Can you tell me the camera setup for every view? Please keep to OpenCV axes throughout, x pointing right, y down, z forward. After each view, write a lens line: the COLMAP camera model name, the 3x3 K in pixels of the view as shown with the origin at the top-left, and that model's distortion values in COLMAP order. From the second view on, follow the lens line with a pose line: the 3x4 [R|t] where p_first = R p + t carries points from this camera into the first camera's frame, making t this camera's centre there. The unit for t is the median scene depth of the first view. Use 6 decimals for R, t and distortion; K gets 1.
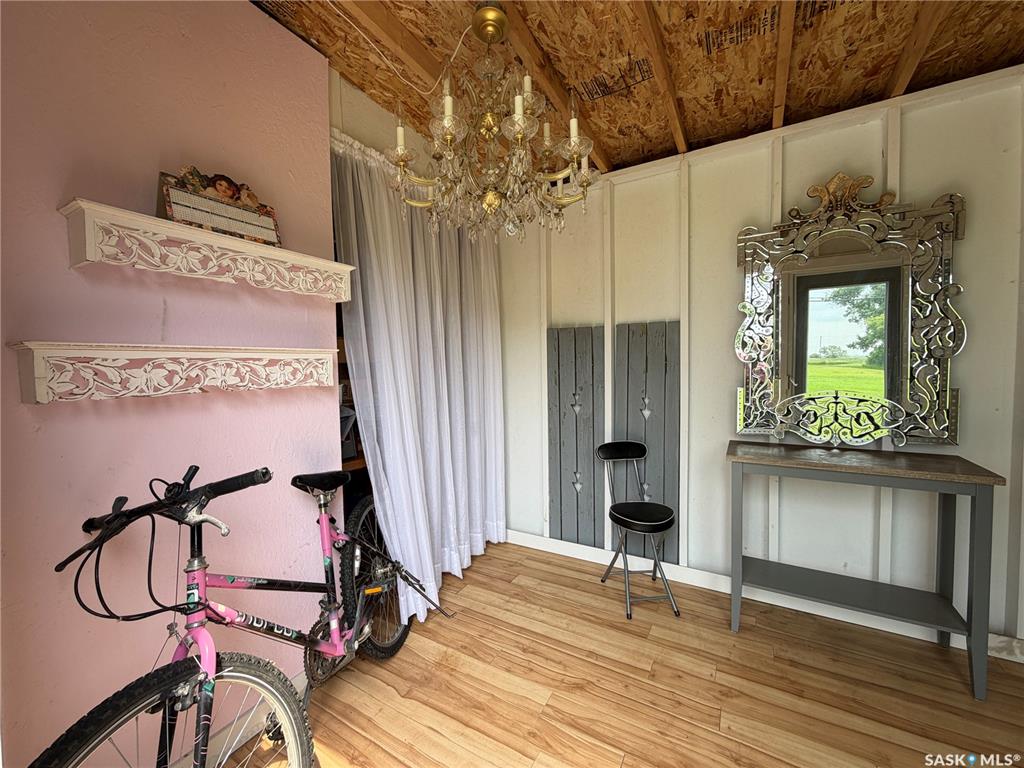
lens RADIAL K [[410.2, 0, 510.3], [0, 410.2, 387.0], [0, 0, 1]] dist [-0.002523, 0.000705]
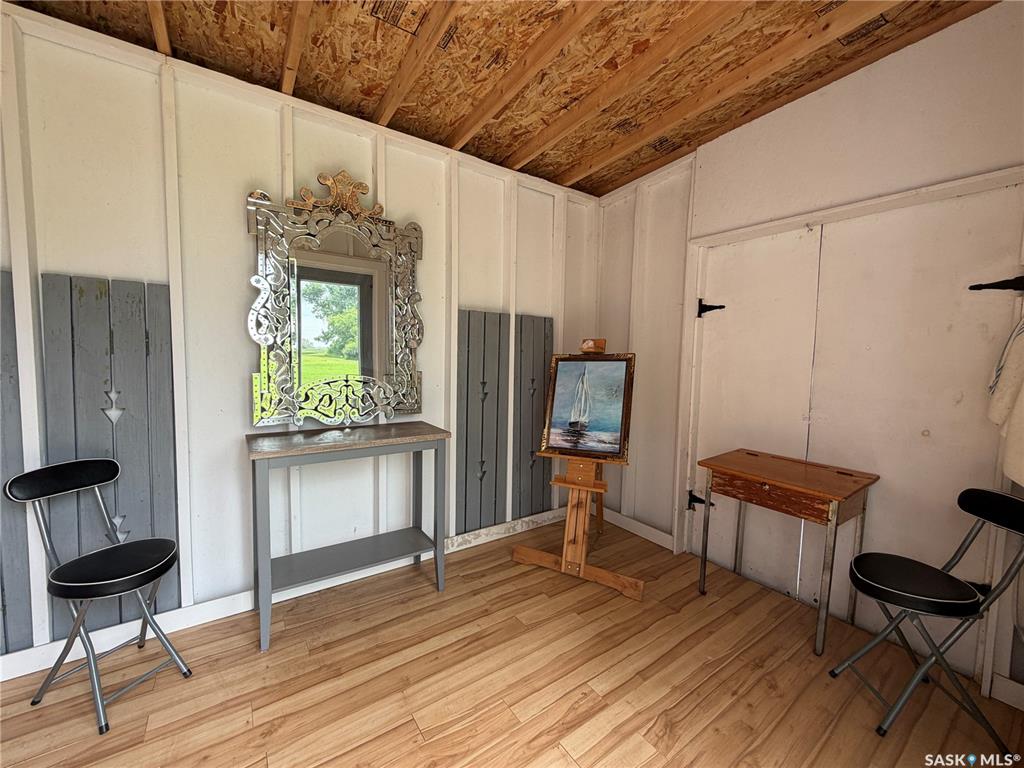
lens RADIAL K [[410.2, 0, 508.8], [0, 410.2, 384.6], [0, 0, 1]] dist [-0.002523, 0.000705]
pose [[0.423827, -0.039895, 0.904864, -0.003611], [0.019098, 0.999201, 0.035109, 0.004901], [-0.905542, 0.002401, 0.424251, 0.144716]]
